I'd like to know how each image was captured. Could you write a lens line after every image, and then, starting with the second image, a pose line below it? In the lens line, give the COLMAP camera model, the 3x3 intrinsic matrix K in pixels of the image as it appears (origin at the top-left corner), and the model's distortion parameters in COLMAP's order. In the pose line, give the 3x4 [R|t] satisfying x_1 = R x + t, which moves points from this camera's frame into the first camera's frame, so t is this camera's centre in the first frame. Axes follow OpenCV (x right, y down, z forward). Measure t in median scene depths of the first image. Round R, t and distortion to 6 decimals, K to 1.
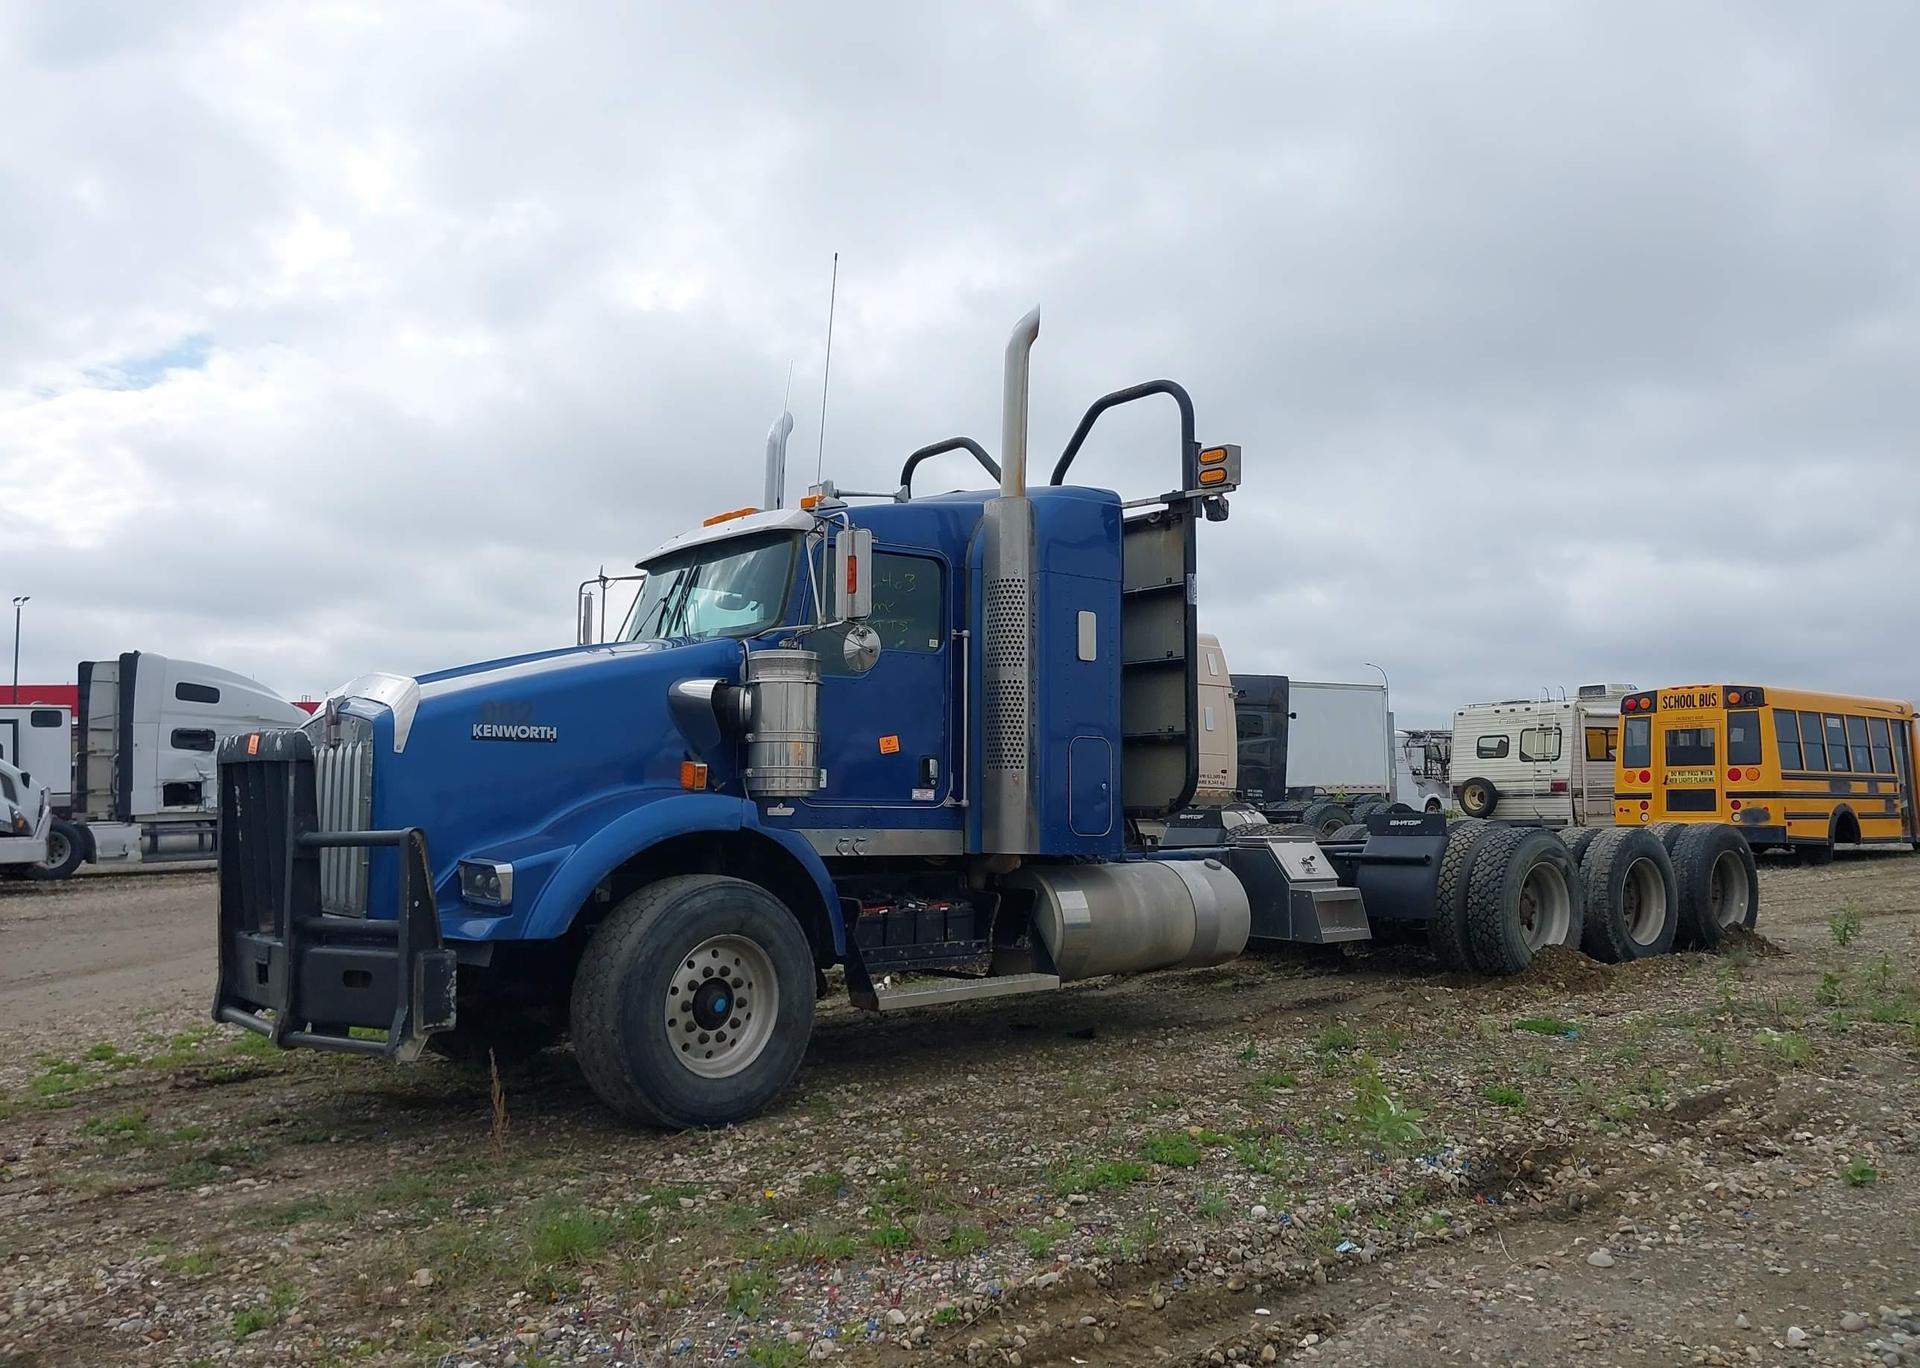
lens RADIAL K [[1453.5, 0, 960.0], [0, 1453.5, 684.0], [0, 0, 1]] dist [0.117458, -0.217613]
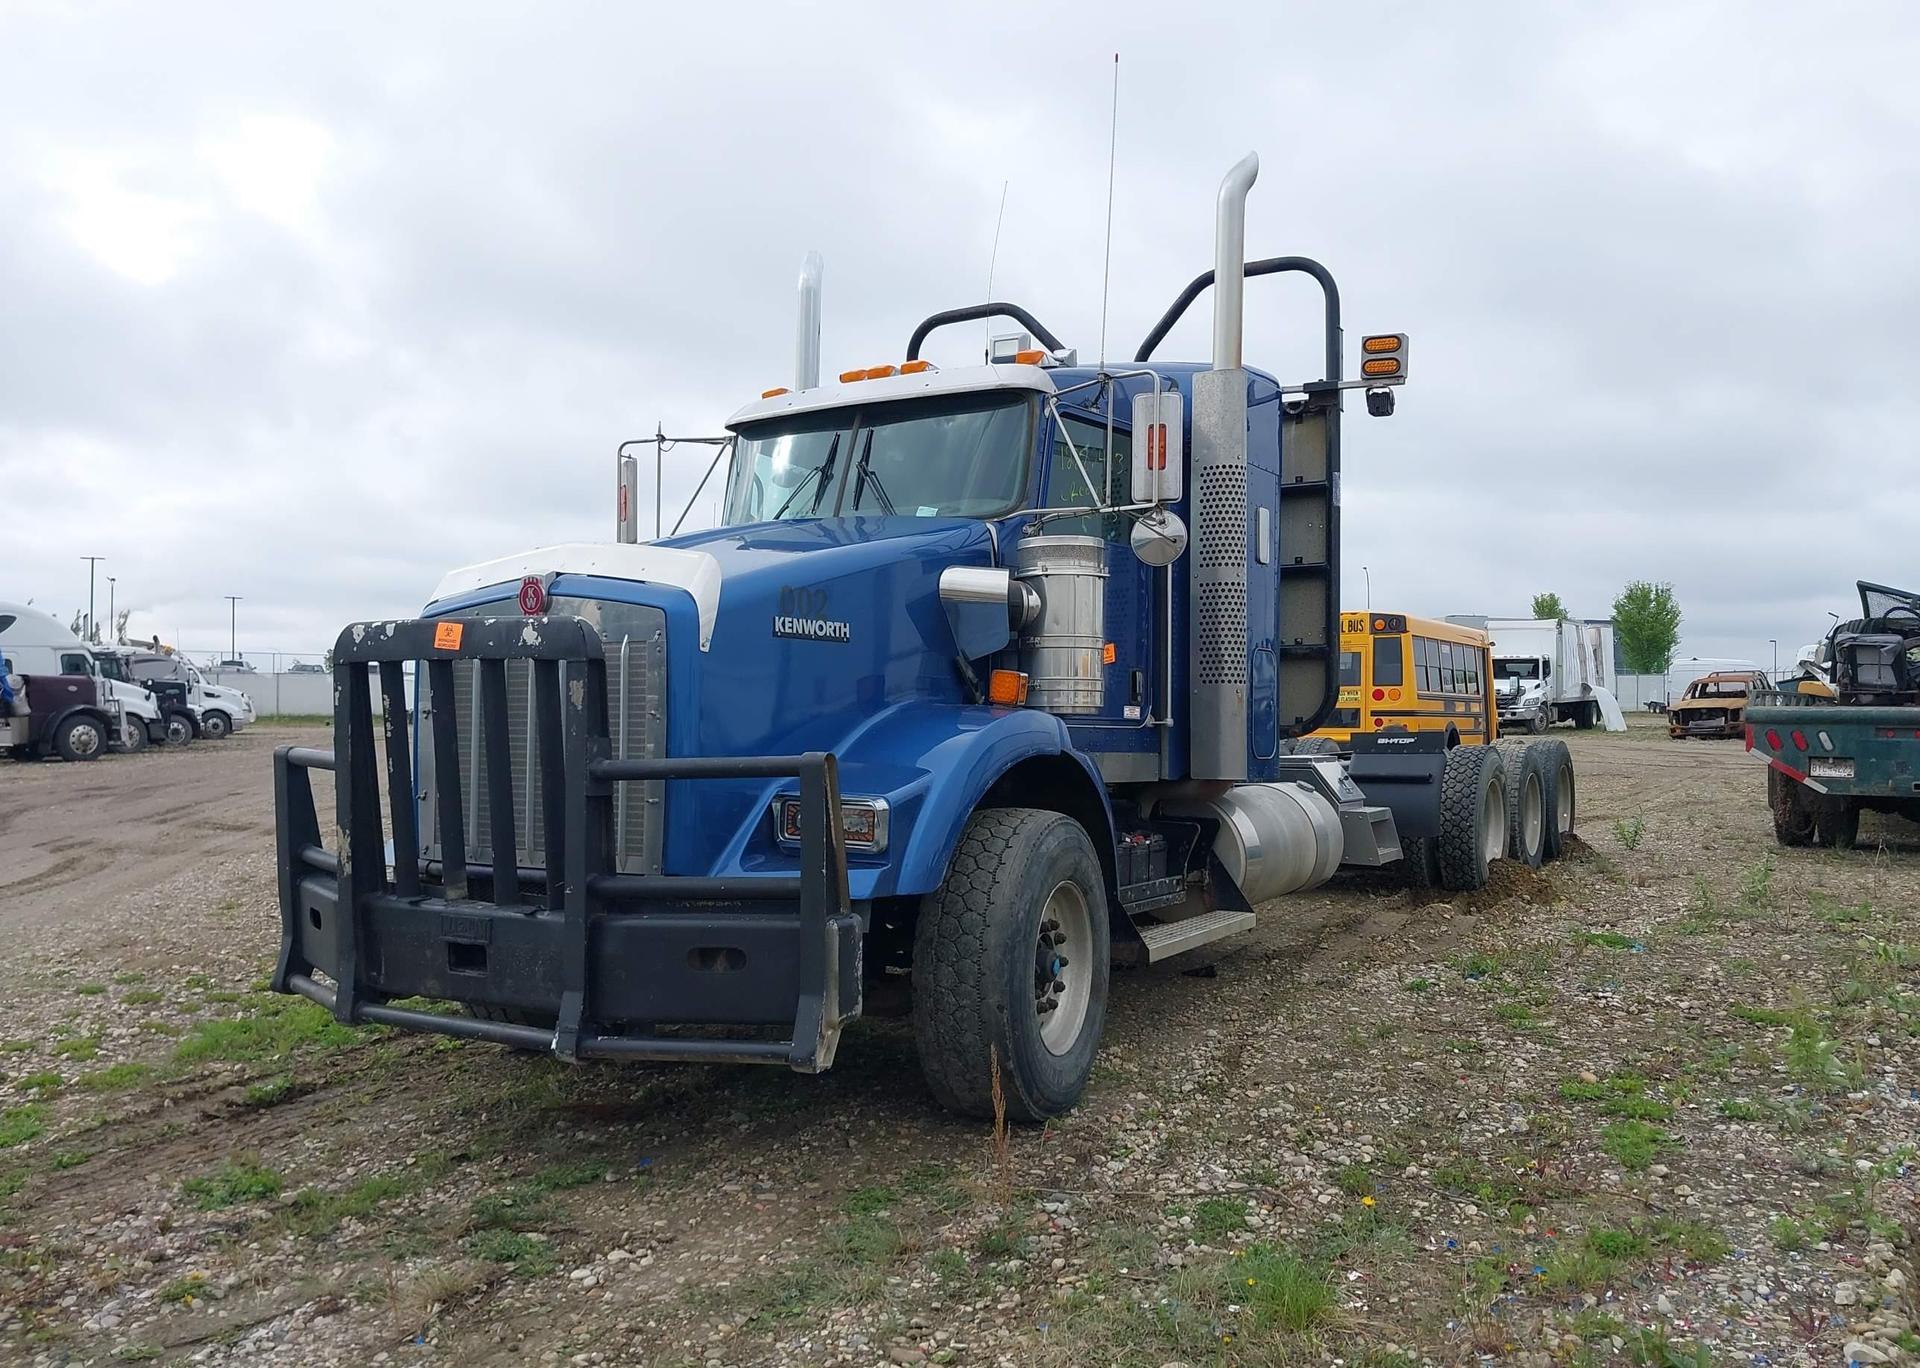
lens RADIAL K [[1475.4, 0, 969.2], [0, 1475.4, 683.7], [0, 0, 1]] dist [0.049941, -0.058291]
pose [[0.948830, 0.007906, 0.315688, -0.388264], [-0.025350, 0.998367, 0.051187, 0.016680], [-0.314768, -0.056571, 0.947481, 0.199851]]
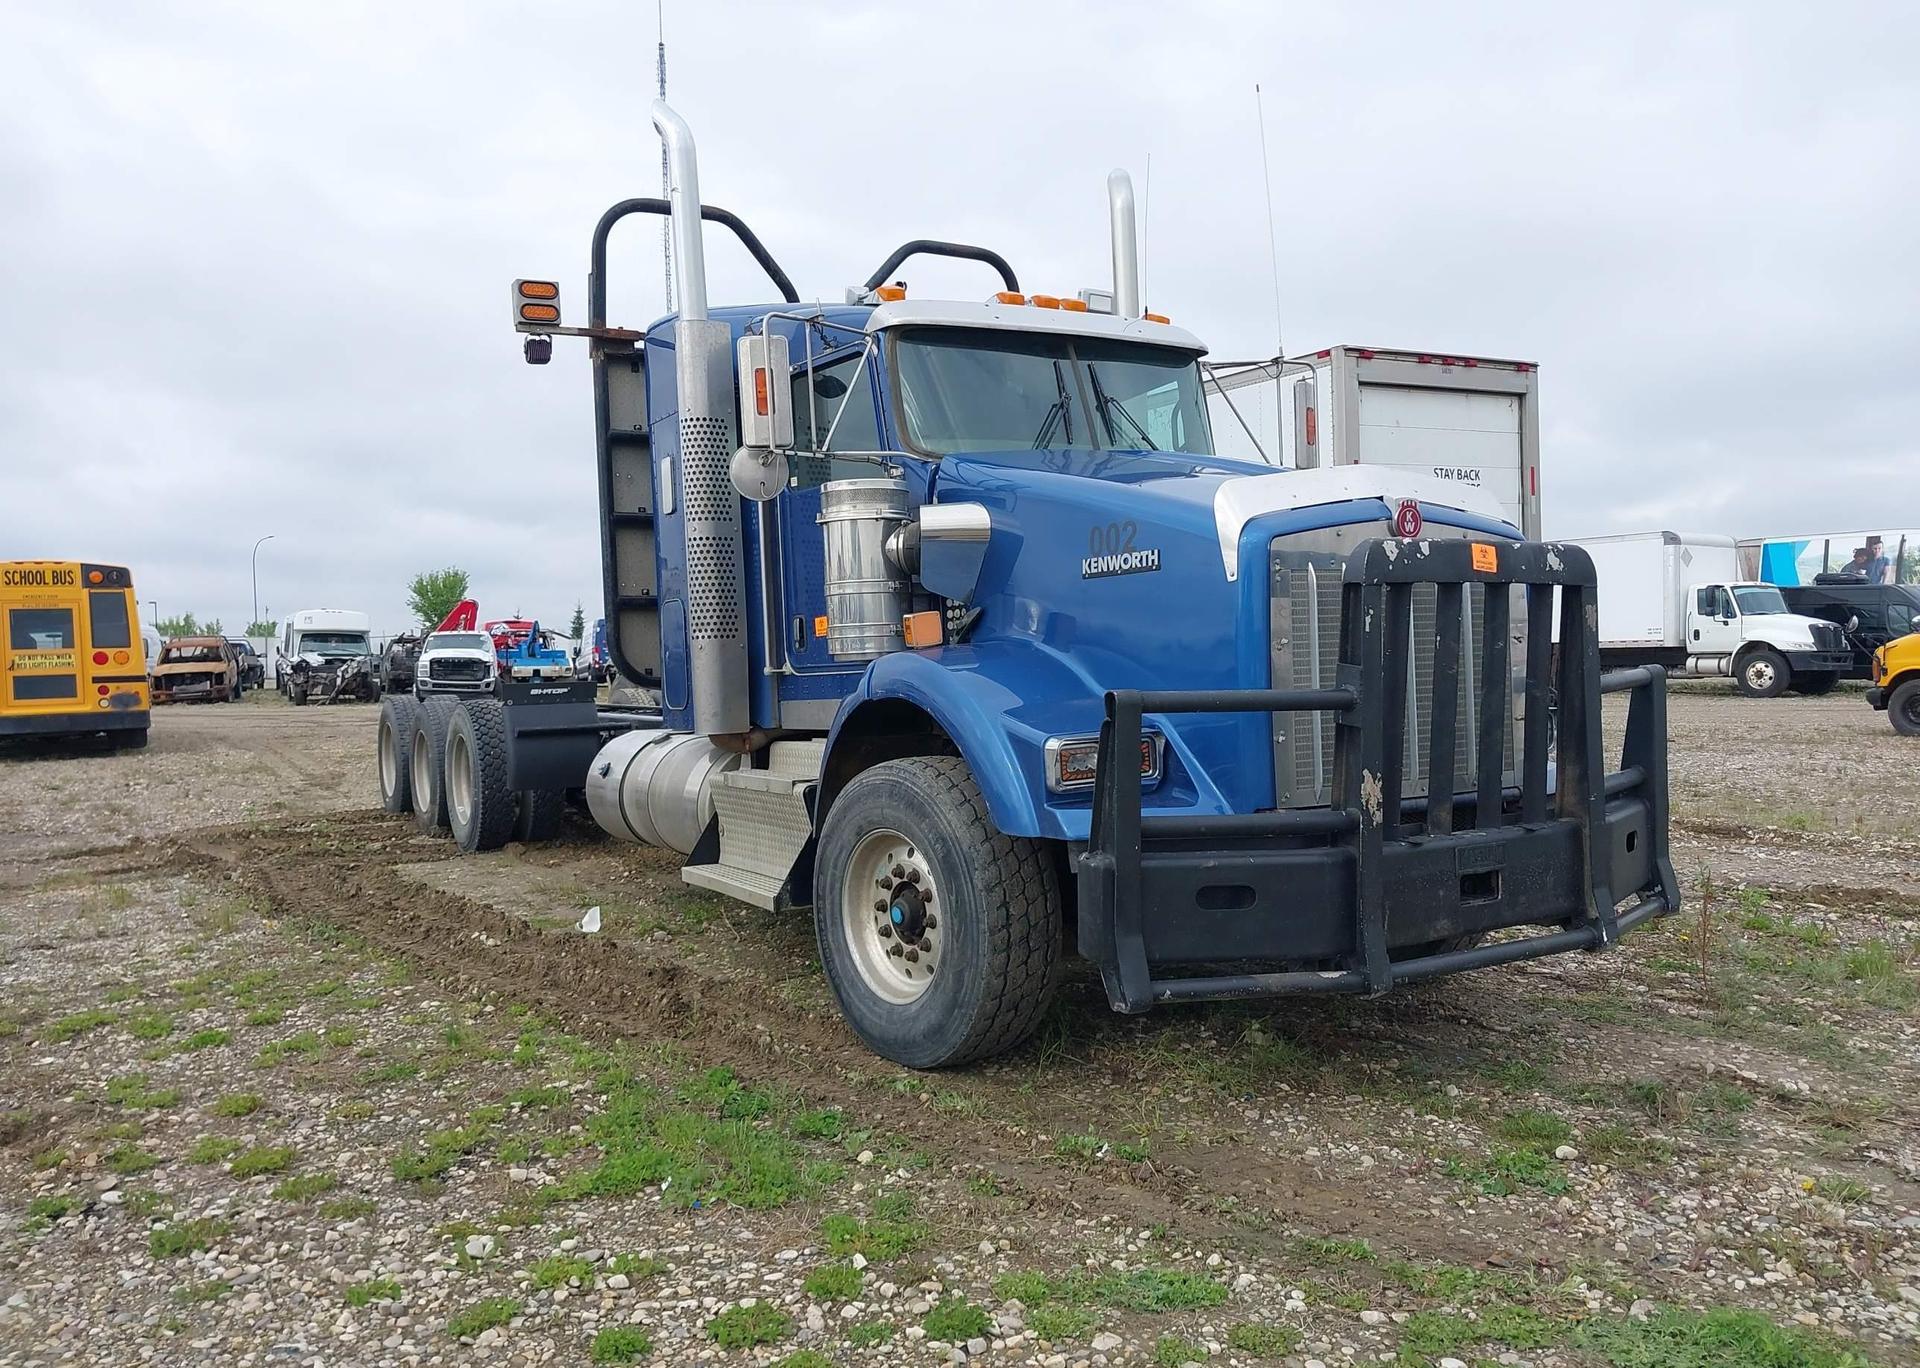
lens RADIAL K [[1467.3, 0, 962.2], [0, 1467.3, 694.2], [0, 0, 1]] dist [0.063759, -0.088913]
pose [[0.216883, -0.028288, 0.975788, -1.004385], [-0.046886, 0.998125, 0.039356, 0.074609], [-0.975071, -0.054287, 0.215150, 0.906985]]
